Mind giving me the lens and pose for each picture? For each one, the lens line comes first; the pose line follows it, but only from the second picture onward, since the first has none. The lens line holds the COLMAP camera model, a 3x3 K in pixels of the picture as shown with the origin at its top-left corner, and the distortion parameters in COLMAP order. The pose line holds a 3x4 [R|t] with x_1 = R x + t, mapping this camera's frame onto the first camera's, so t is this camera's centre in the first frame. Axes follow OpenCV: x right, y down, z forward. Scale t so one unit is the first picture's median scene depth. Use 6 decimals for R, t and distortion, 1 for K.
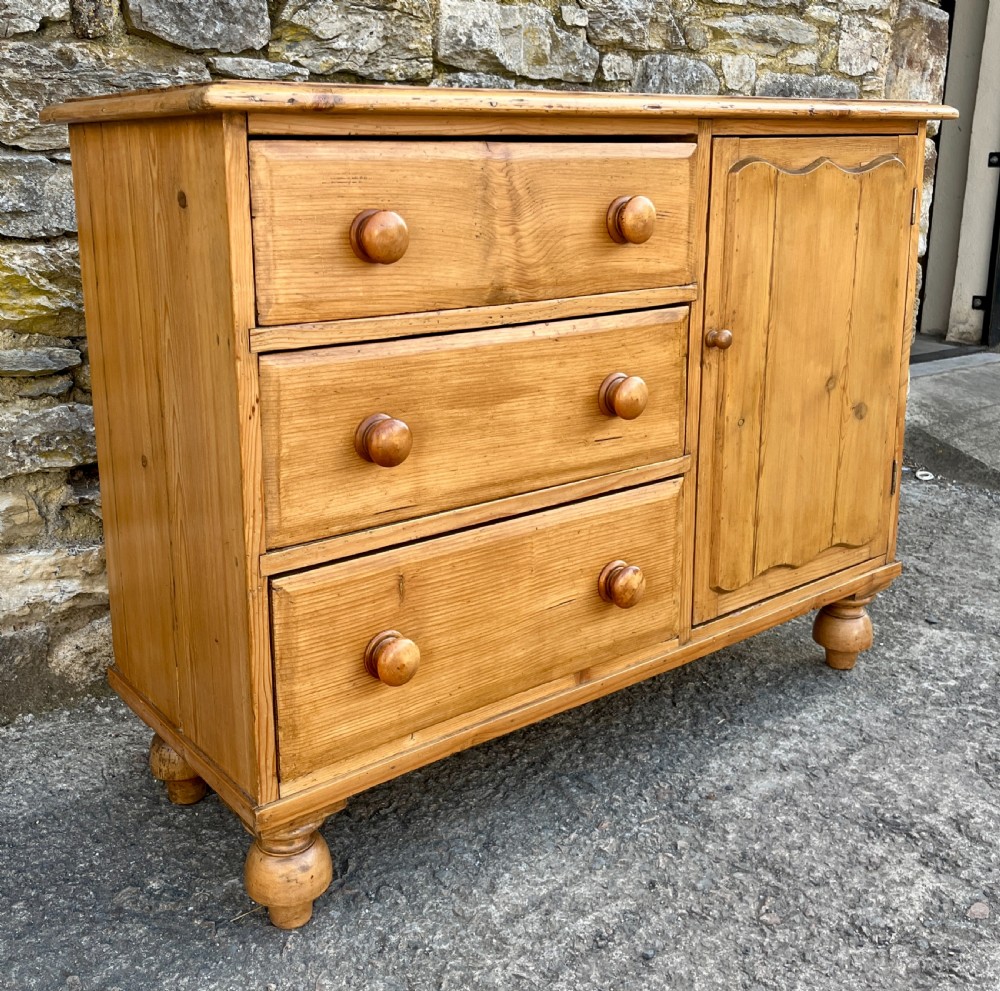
lens RADIAL K [[1129.5, 0, 456.2], [0, 1129.5, 405.4], [0, 0, 1]] dist [0.035947, 0.000000]
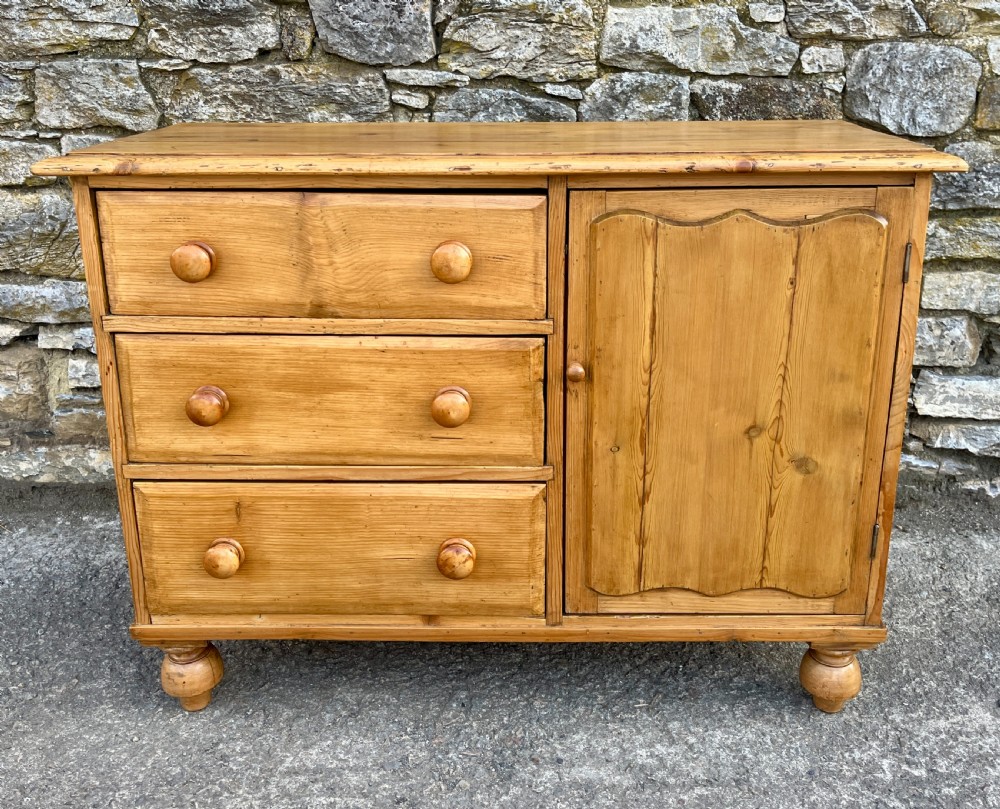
lens RADIAL K [[958.5, 0, 527.8], [0, 958.5, 327.0], [0, 0, 1]] dist [0.034141, 0.000000]
pose [[0.790956, 0.188415, -0.582141, 0.638043], [-0.137805, 0.981819, 0.130539, -0.189495], [0.596153, -0.023028, 0.802540, 0.208087]]
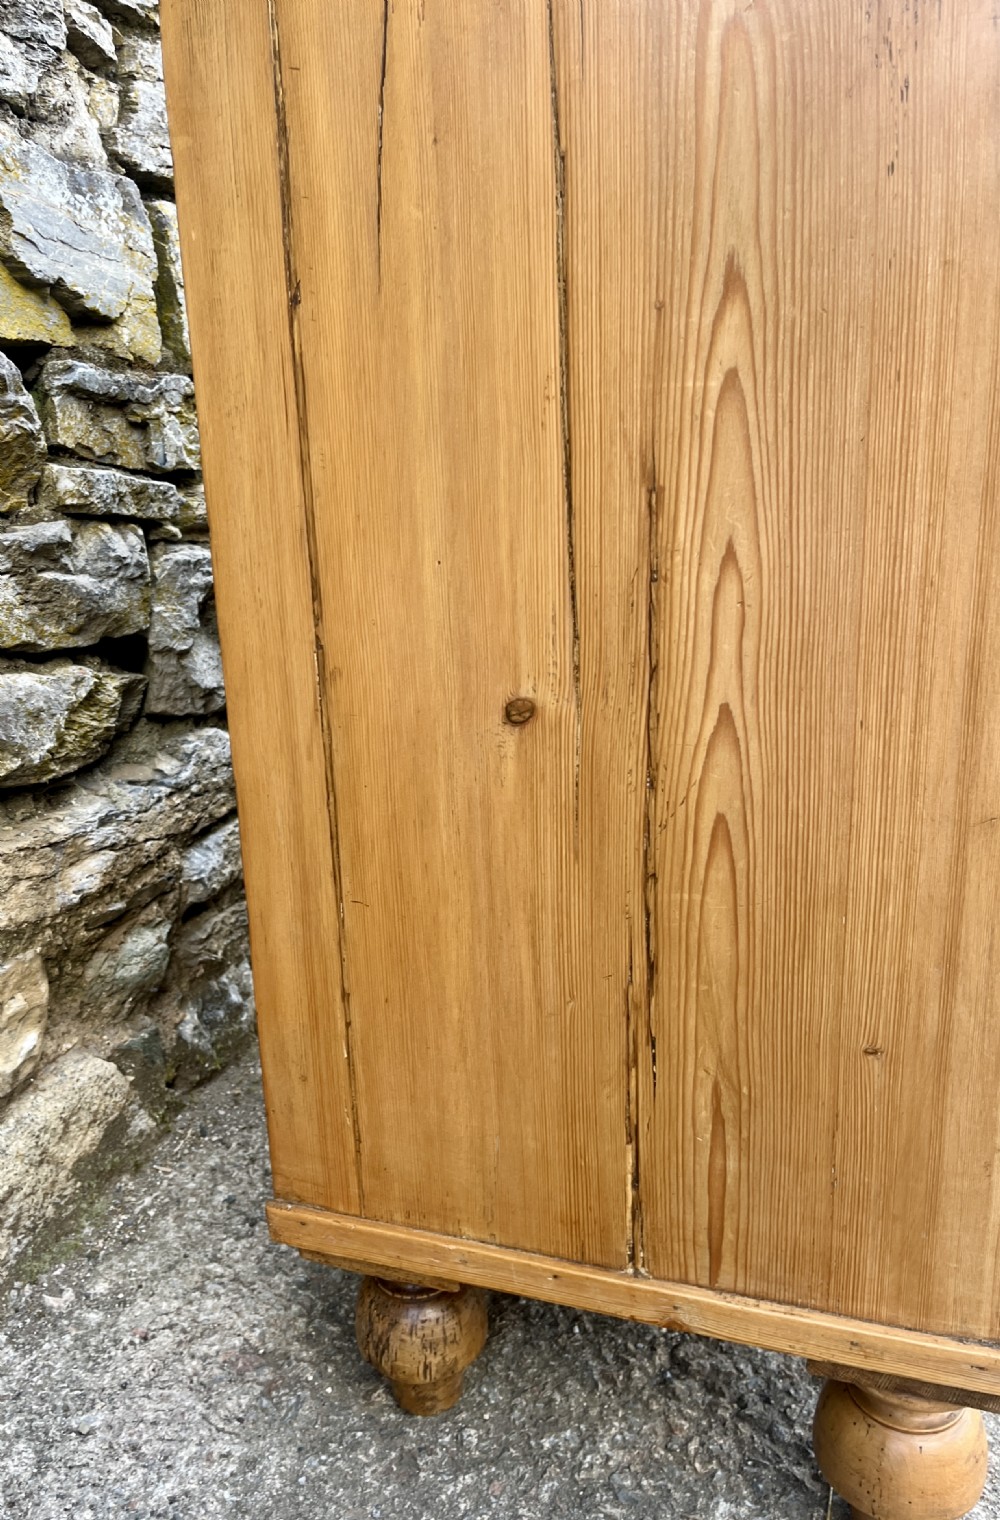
lens RADIAL K [[1213.7, 0, 425.1], [0, 1213.7, 770.6], [0, 0, 1]] dist [0.056322, -0.071192]
pose [[0.839699, -0.186196, 0.510133, -0.425607], [0.156205, 0.982497, 0.101487, 0.015000], [-0.520101, -0.005533, 0.854087, 0.490535]]
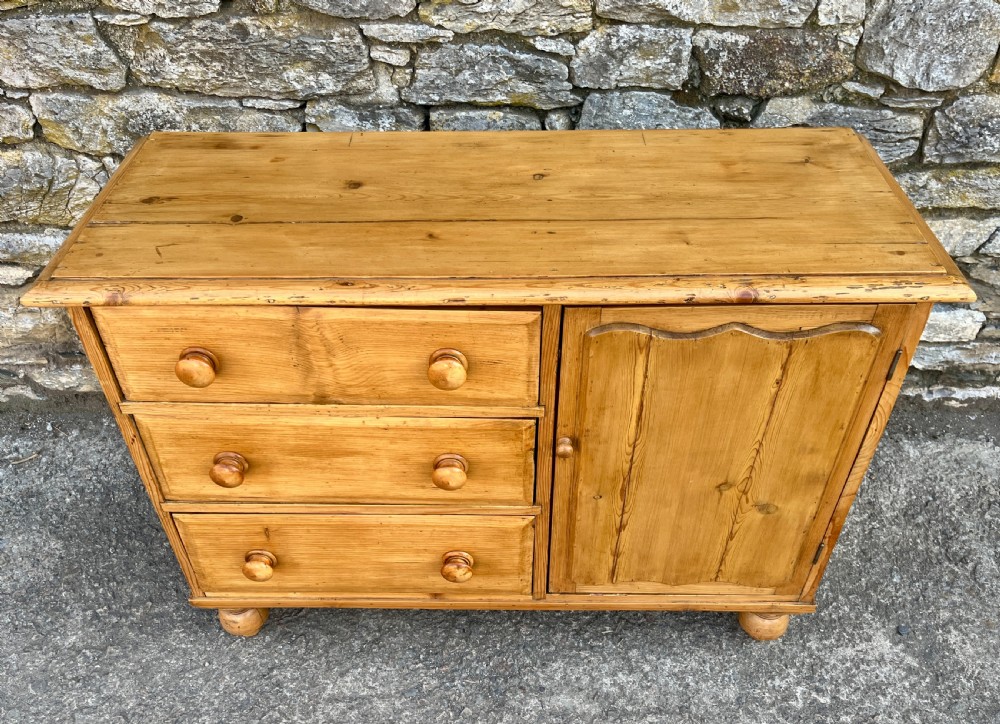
lens RADIAL K [[846.3, 0, 493.8], [0, 846.3, 391.0], [0, 0, 1]] dist [0.056524, -0.056649]
pose [[0.787075, 0.414643, -0.456710, 0.486415], [-0.130999, 0.835848, 0.533101, -0.499577], [0.602787, -0.359762, 0.712193, 0.310291]]
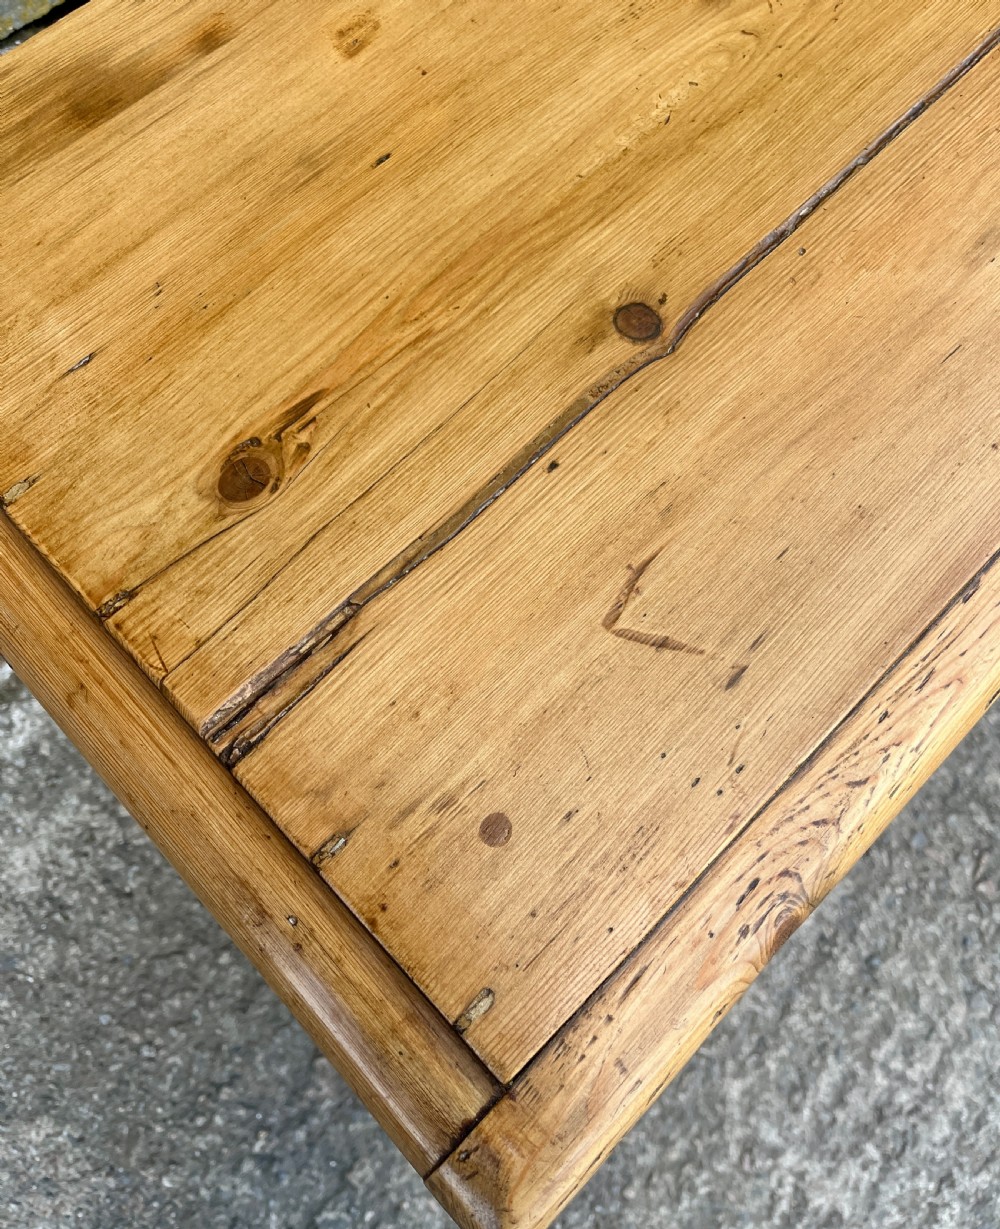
lens RADIAL K [[1028.7, 0, 491.1], [0, 1028.7, 579.4], [0, 0, 1]] dist [0.052903, -0.091819]
pose [[0.992999, -0.111363, 0.039384, -0.125234], [0.031983, 0.574444, 0.817919, -0.357936], [-0.113709, -0.810933, 0.573984, 0.579259]]
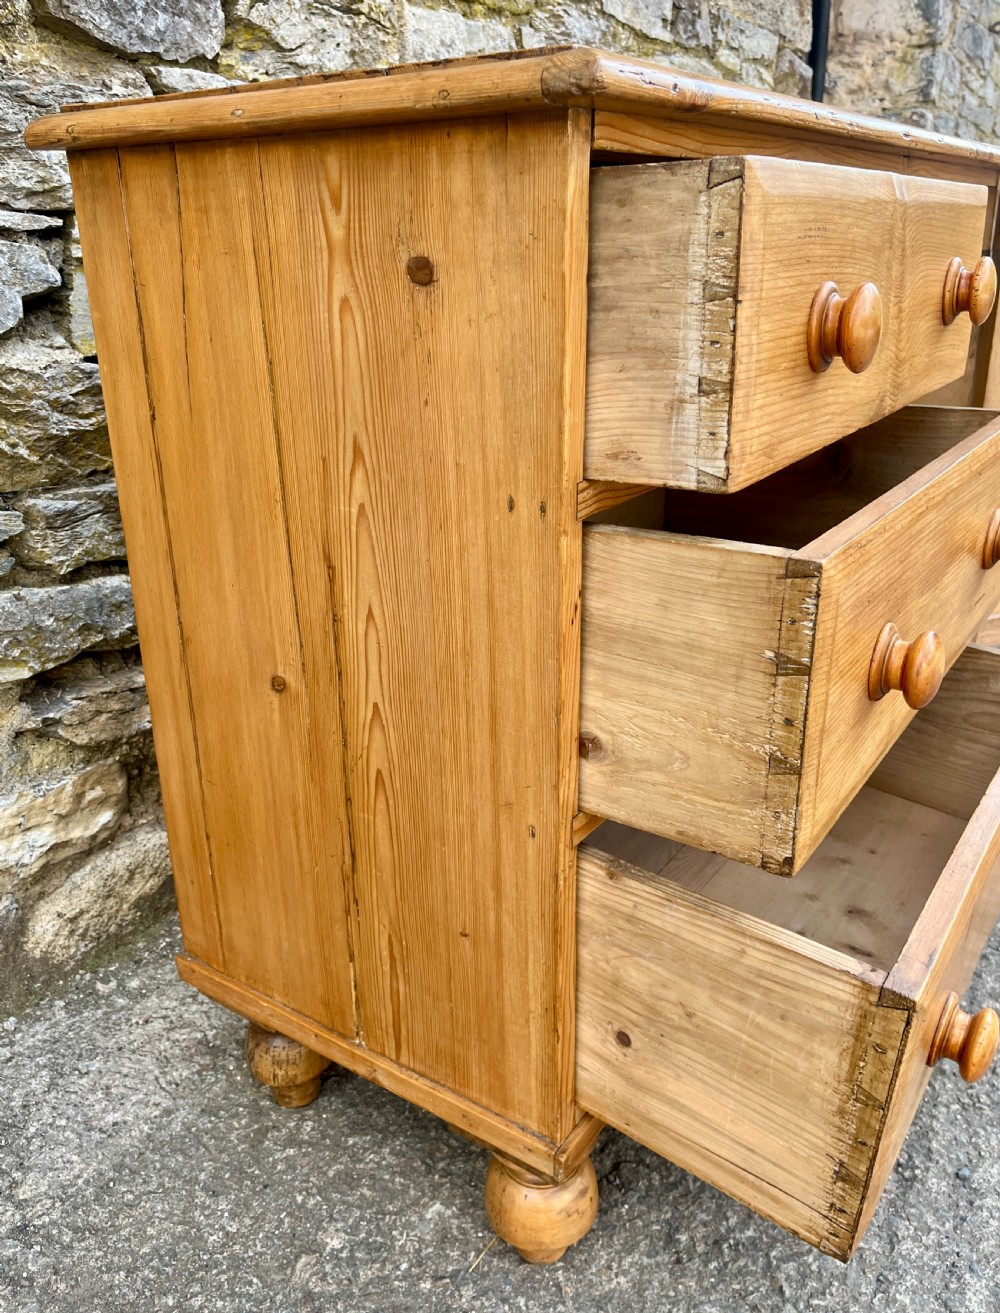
lens RADIAL K [[1067.8, 0, 489.9], [0, 1067.8, 633.3], [0, 0, 1]] dist [0.076974, -0.113075]
pose [[0.947551, -0.119596, 0.296385, -0.266830], [0.078781, 0.986134, 0.146057, -0.049122], [-0.309743, -0.115047, 0.943834, 0.288018]]
